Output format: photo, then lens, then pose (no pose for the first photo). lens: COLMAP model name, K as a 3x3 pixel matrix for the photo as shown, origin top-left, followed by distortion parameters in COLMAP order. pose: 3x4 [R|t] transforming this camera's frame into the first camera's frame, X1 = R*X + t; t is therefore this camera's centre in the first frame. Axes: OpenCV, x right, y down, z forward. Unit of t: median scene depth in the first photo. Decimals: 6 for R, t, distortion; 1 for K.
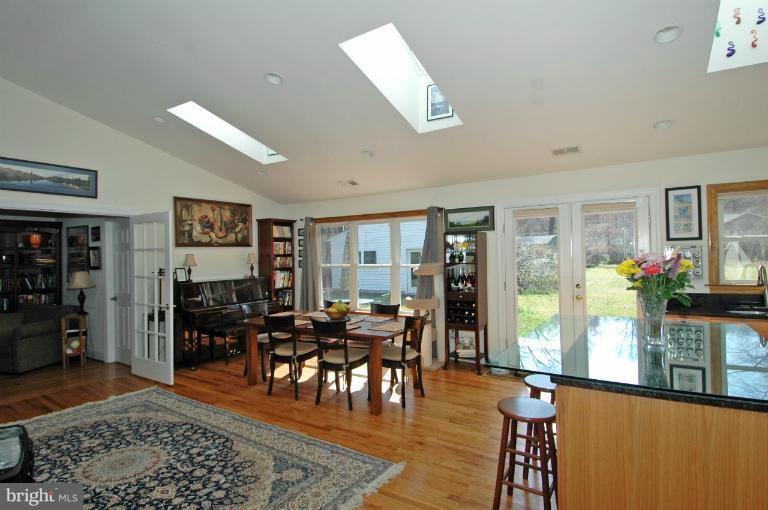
lens RADIAL K [[403.8, 0, 349.2], [0, 403.8, 256.1], [0, 0, 1]] dist [0.048117, -0.041252]
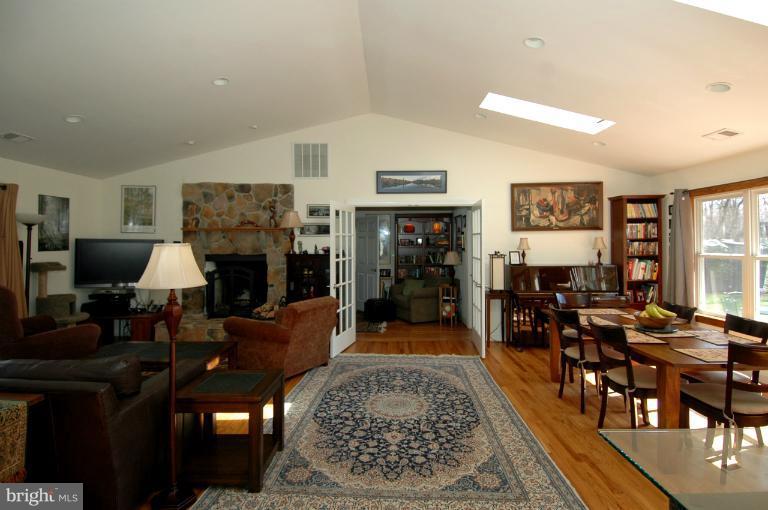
lens RADIAL K [[390.6, 0, 386.1], [0, 390.6, 245.3], [0, 0, 1]] dist [0.036026, 0.000045]
pose [[0.581176, 0.019567, -0.813542, 0.208390], [-0.004939, 0.999777, 0.020517, -0.005674], [0.813763, -0.007906, 0.581143, 0.138292]]
